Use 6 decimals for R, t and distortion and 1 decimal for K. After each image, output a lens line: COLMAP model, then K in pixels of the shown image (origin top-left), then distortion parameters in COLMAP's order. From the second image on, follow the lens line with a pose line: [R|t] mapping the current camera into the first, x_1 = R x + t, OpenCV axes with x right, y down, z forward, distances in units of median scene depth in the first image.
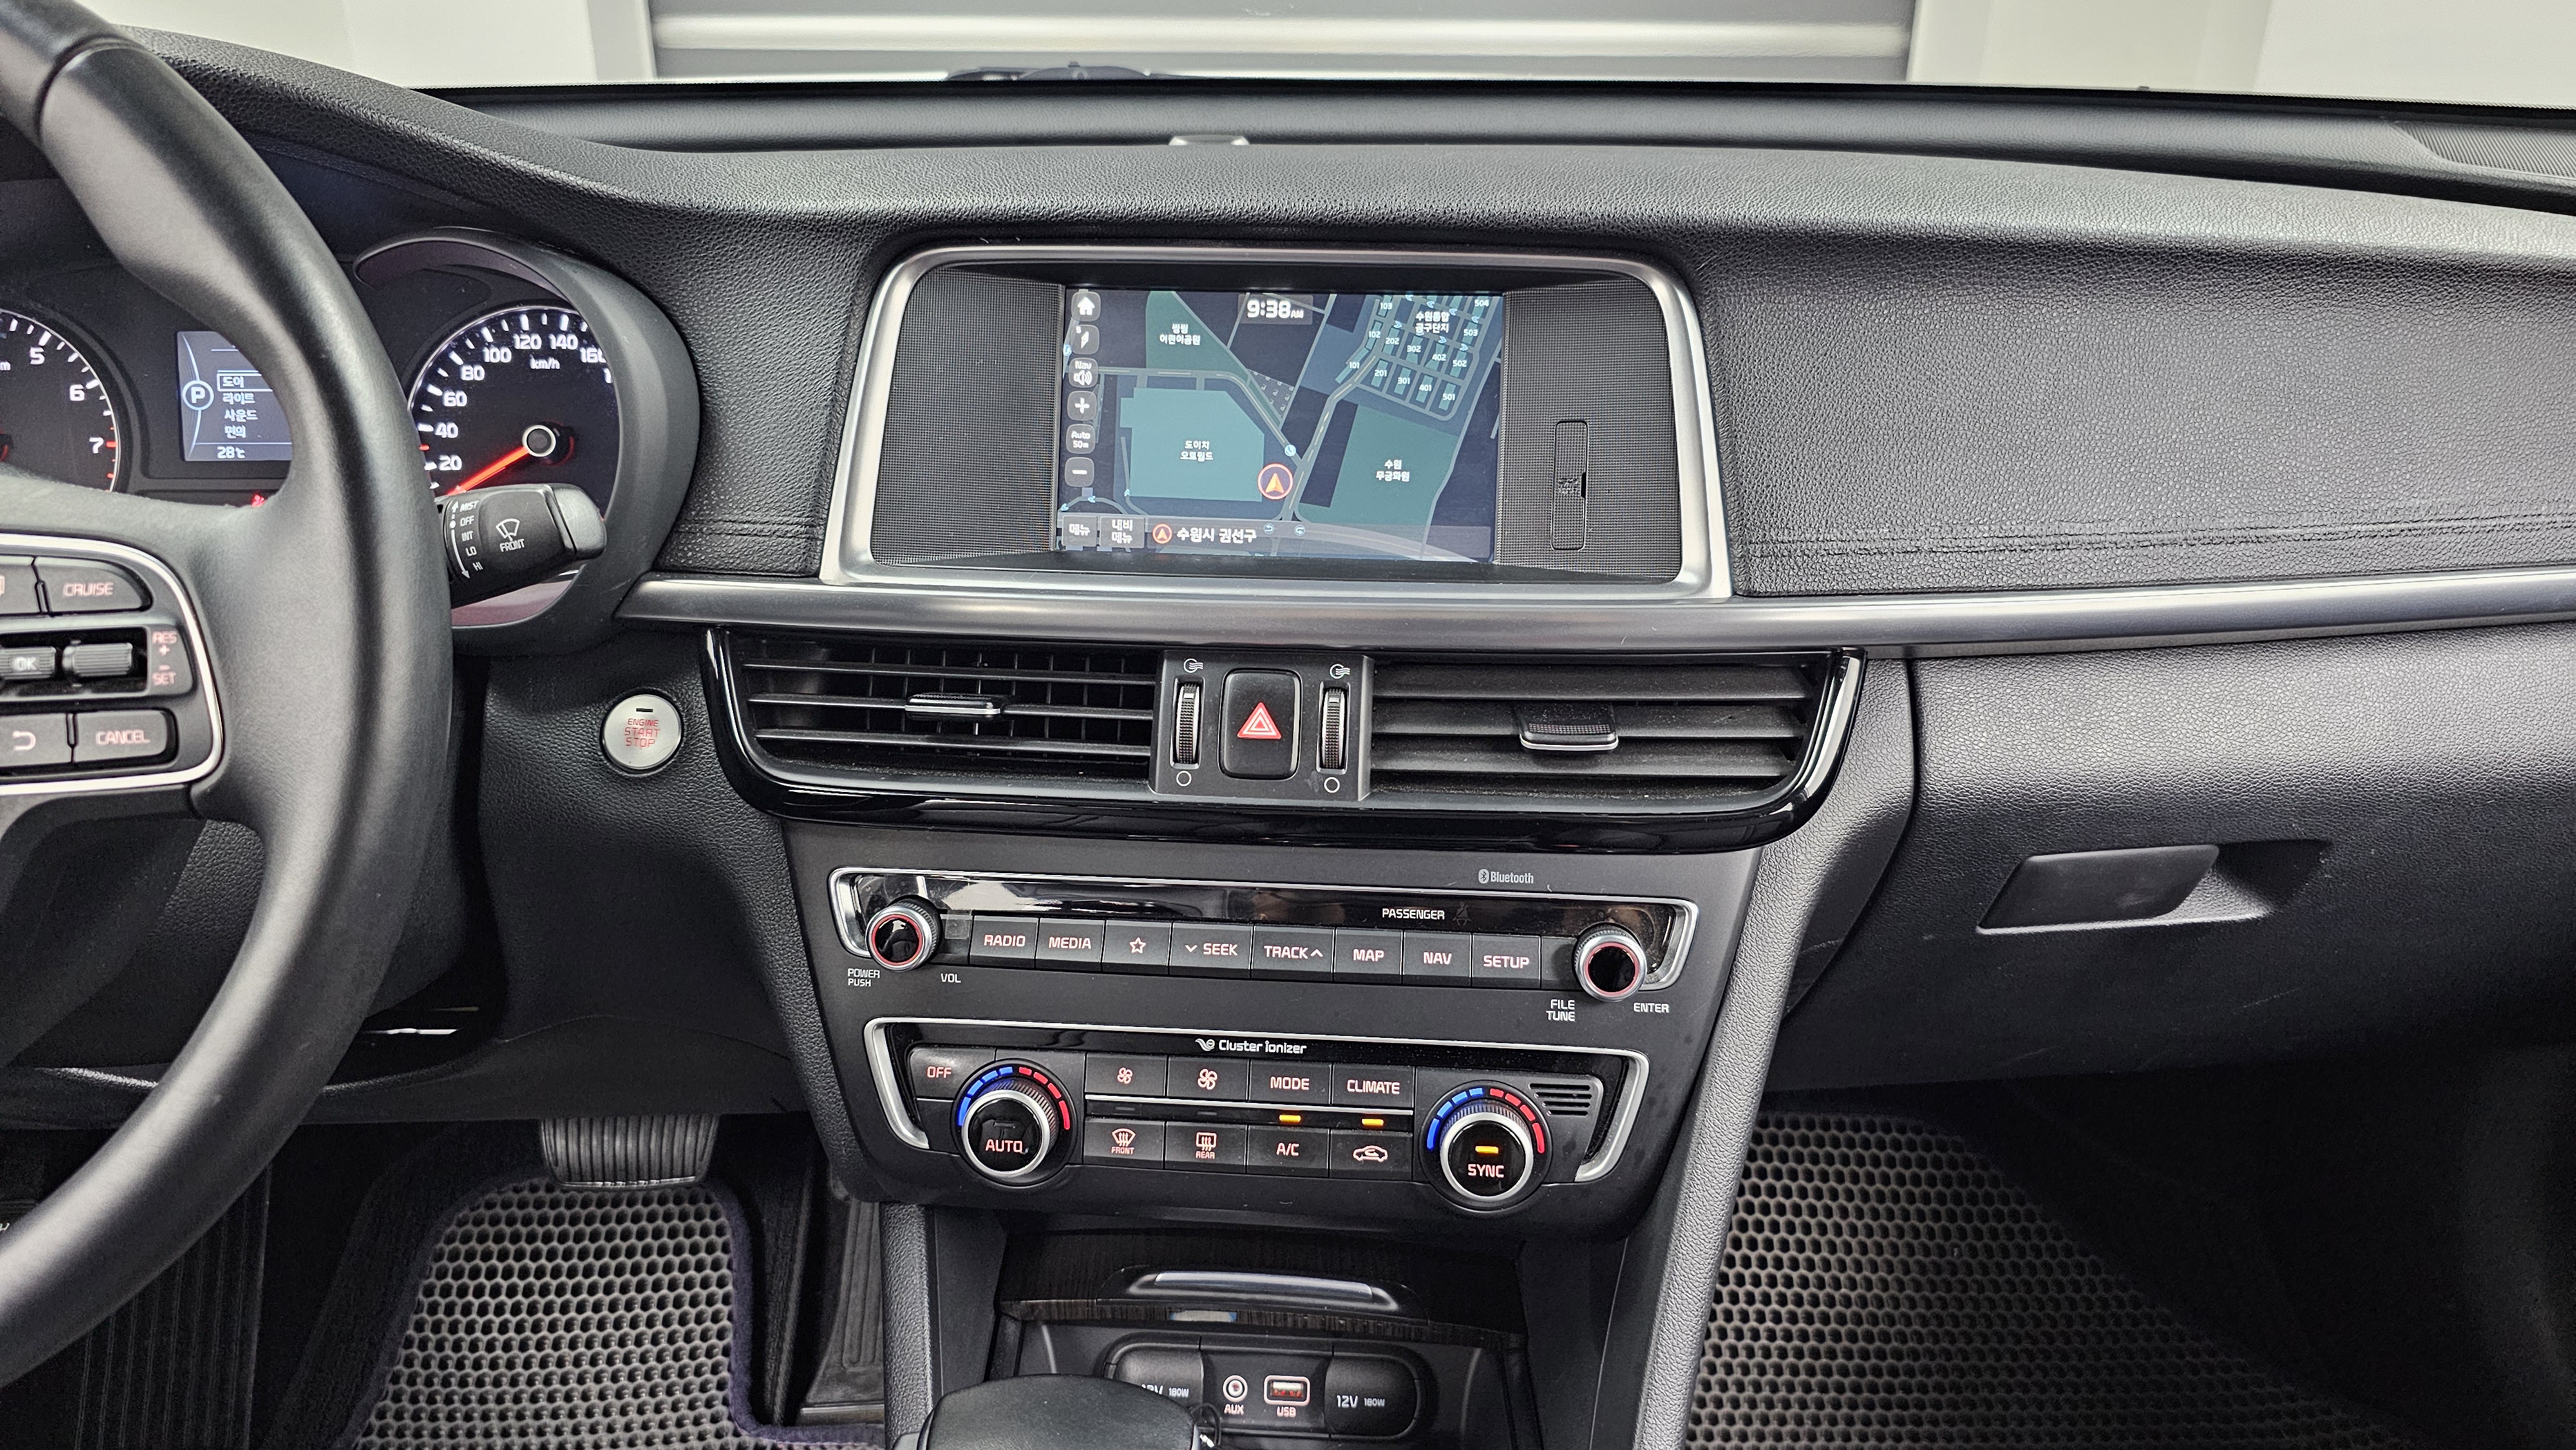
lens RADIAL K [[1852.7, 0, 1288.0], [0, 1852.7, 725.0], [0, 0, 1]] dist [0.048103, -0.090582]
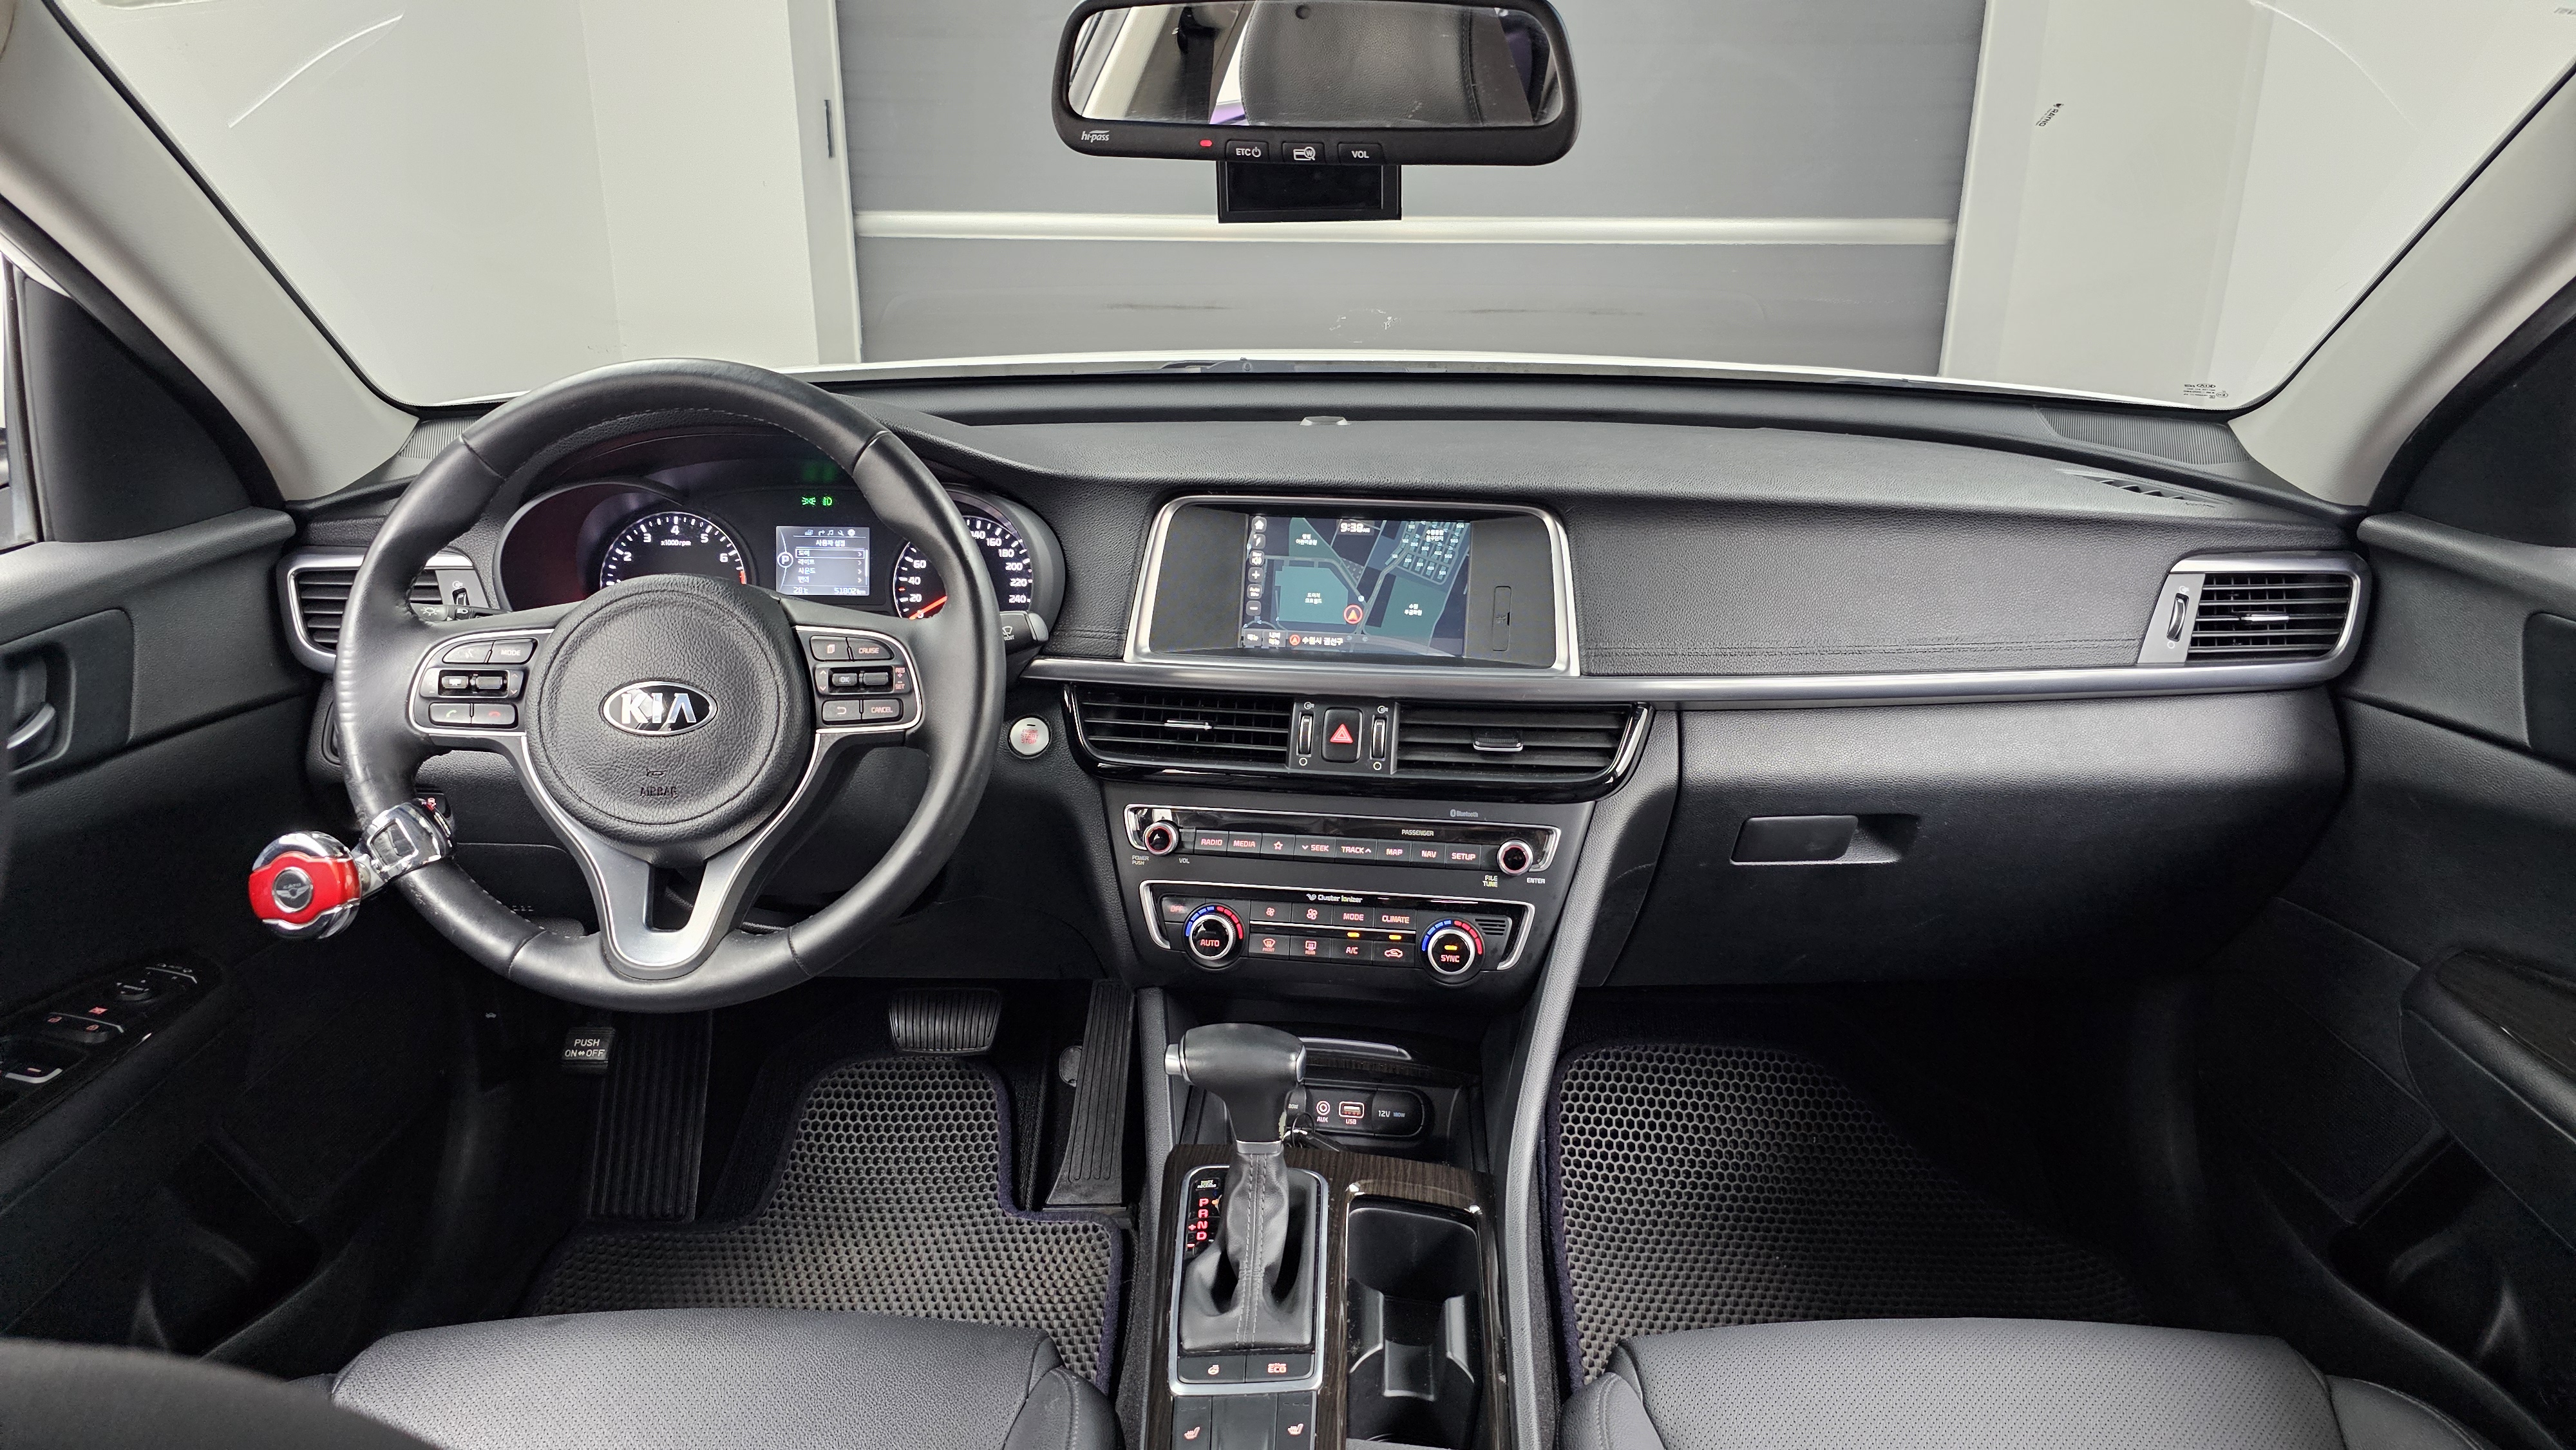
lens RADIAL K [[1852.7, 0, 1288.0], [0, 1852.7, 725.0], [0, 0, 1]] dist [0.048103, -0.090582]
pose [[0.998042, 0.019386, -0.059464, 0.043483], [-0.023427, 0.997408, -0.068031, 0.121321], [0.057991, 0.069291, 0.995910, -0.955511]]
